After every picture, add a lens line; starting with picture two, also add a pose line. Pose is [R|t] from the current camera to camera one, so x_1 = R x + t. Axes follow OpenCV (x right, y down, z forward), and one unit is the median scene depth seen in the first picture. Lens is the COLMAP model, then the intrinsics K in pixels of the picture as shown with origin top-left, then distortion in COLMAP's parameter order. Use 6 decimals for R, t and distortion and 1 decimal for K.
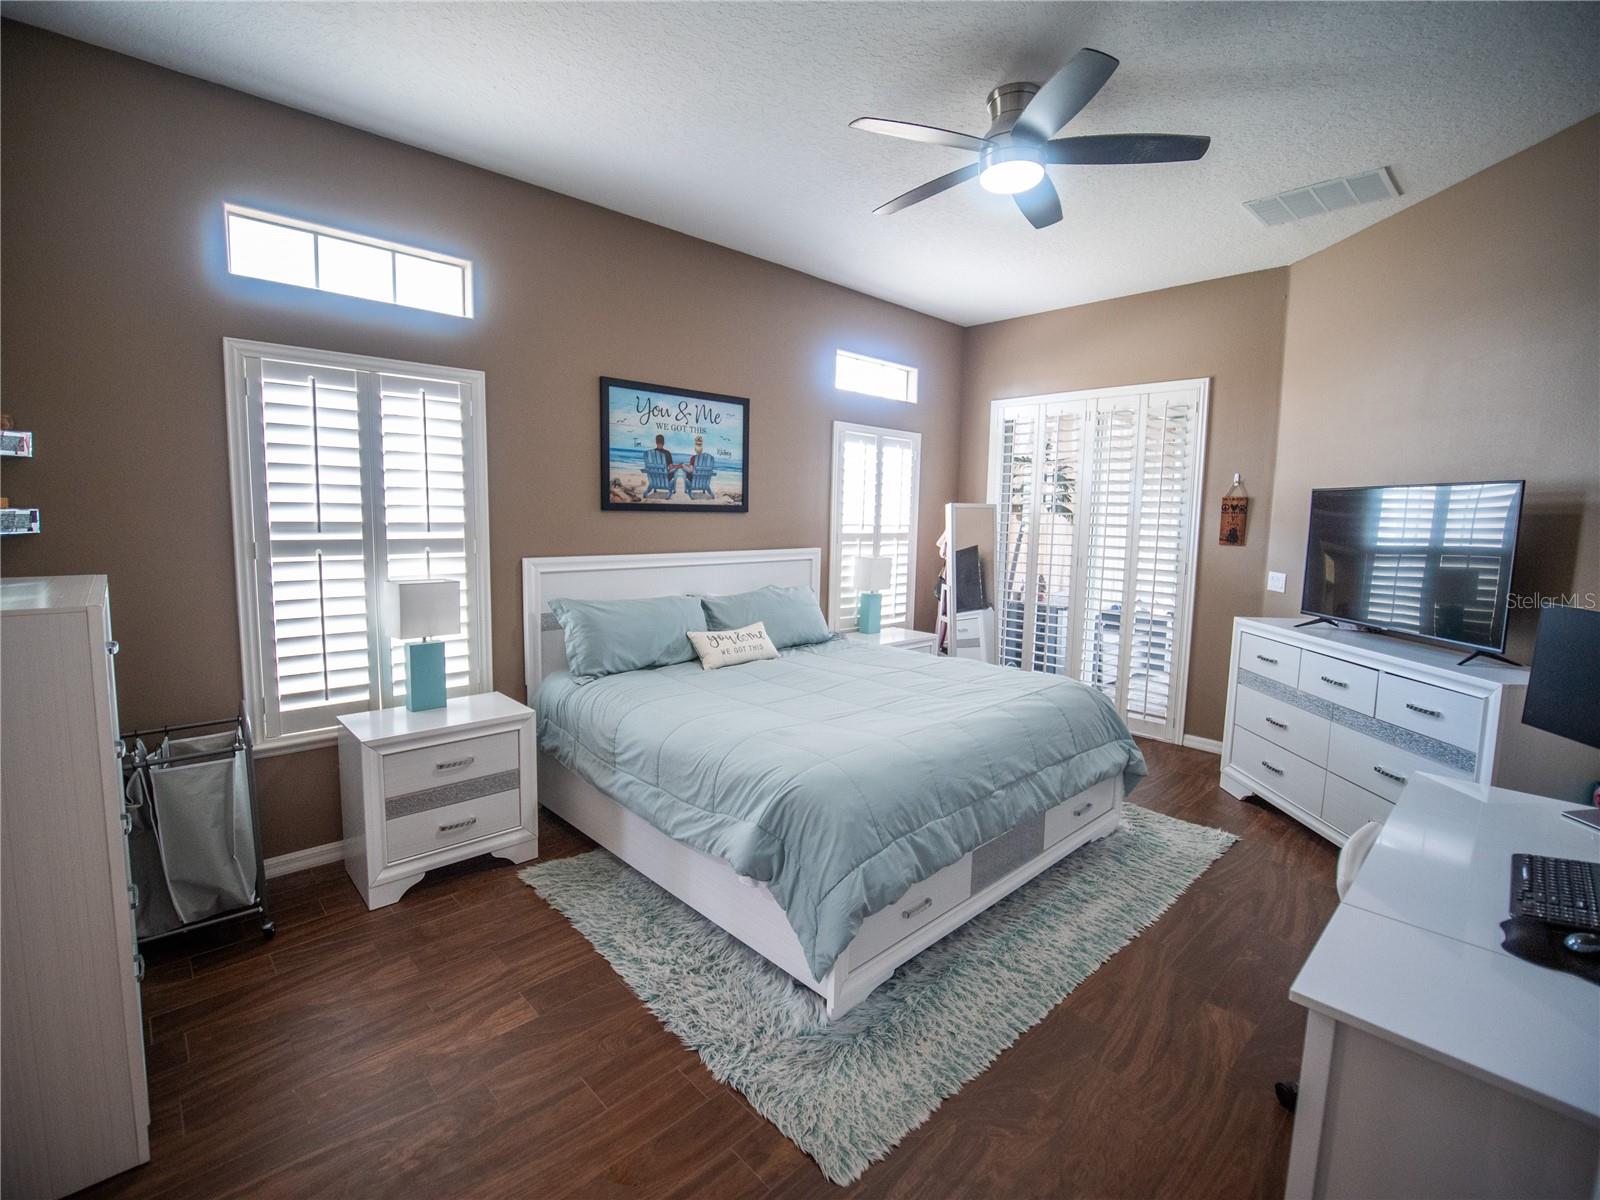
lens RADIAL K [[727.8, 0, 791.3], [0, 727.8, 583.2], [0, 0, 1]] dist [-0.015215, -0.001513]
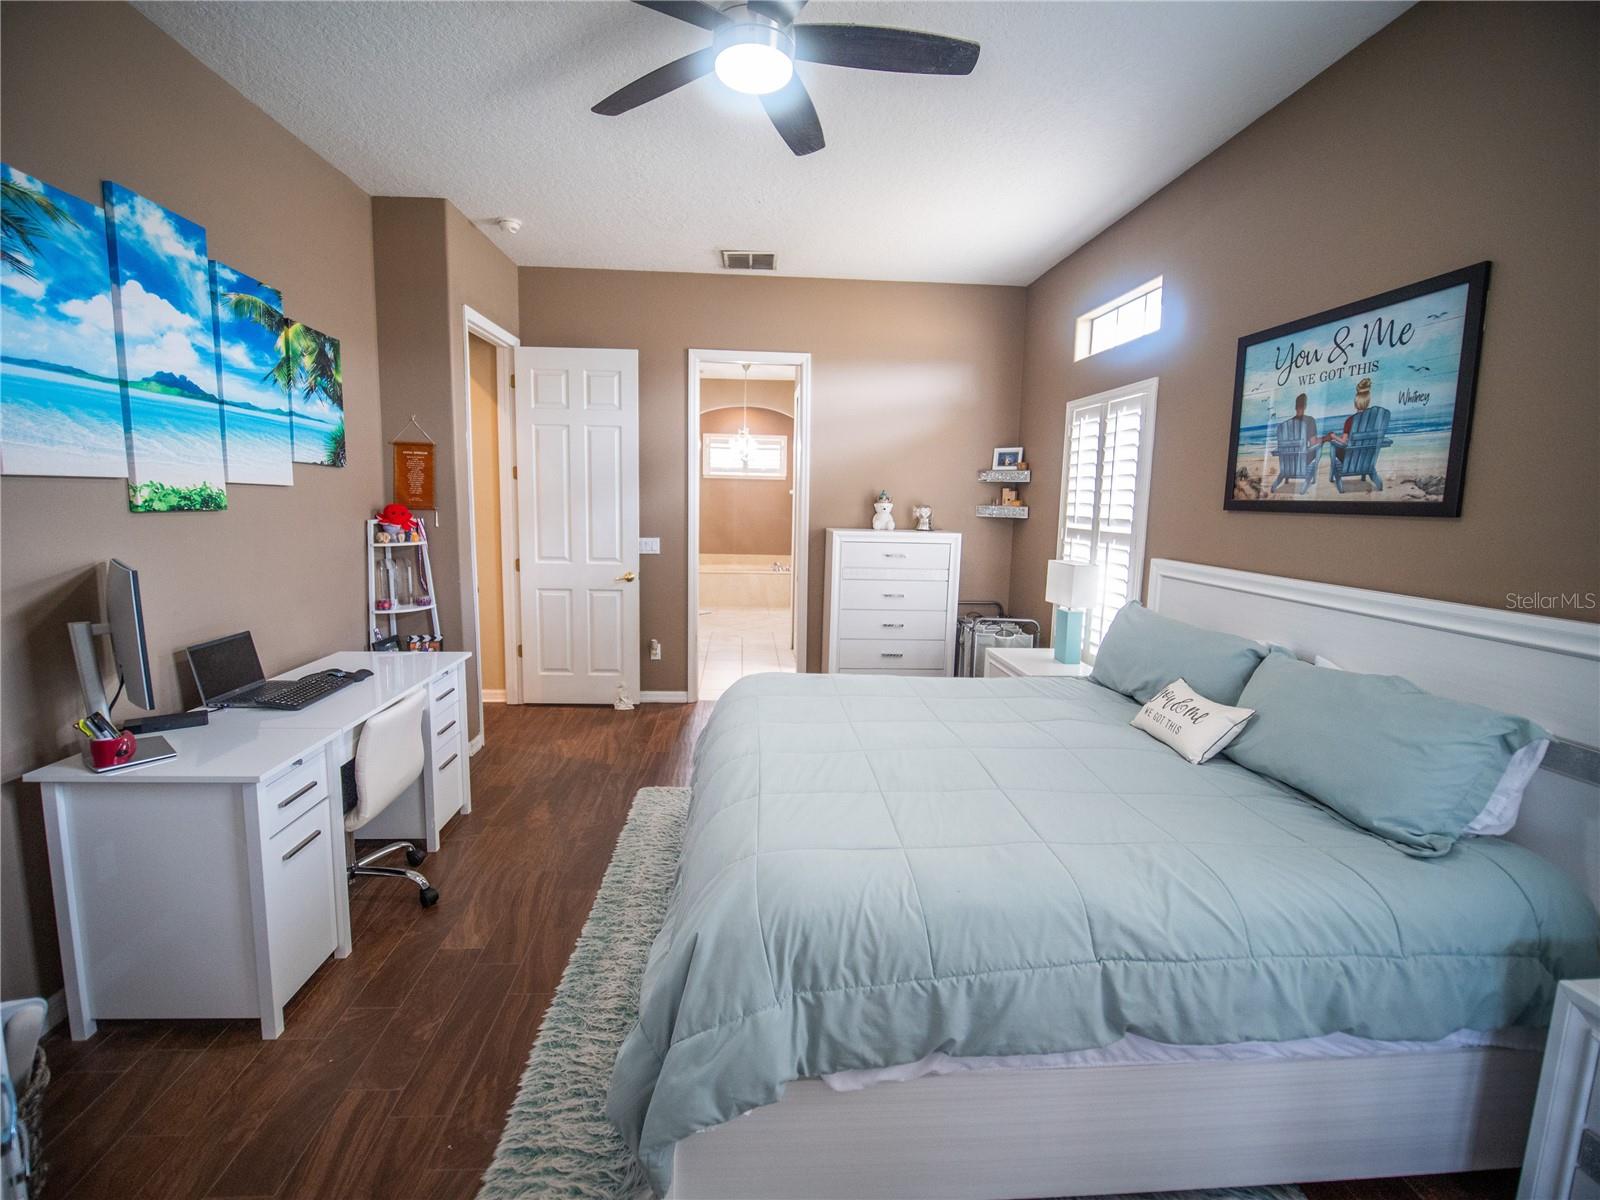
lens RADIAL K [[727.8, 0, 791.3], [0, 727.8, 583.2], [0, 0, 1]] dist [-0.015215, -0.001513]
pose [[-0.633734, 0.058621, -0.771326, 0.613244], [-0.111986, 0.979668, 0.166464, -0.095513], [0.765402, 0.191872, -0.614284, 1.080698]]
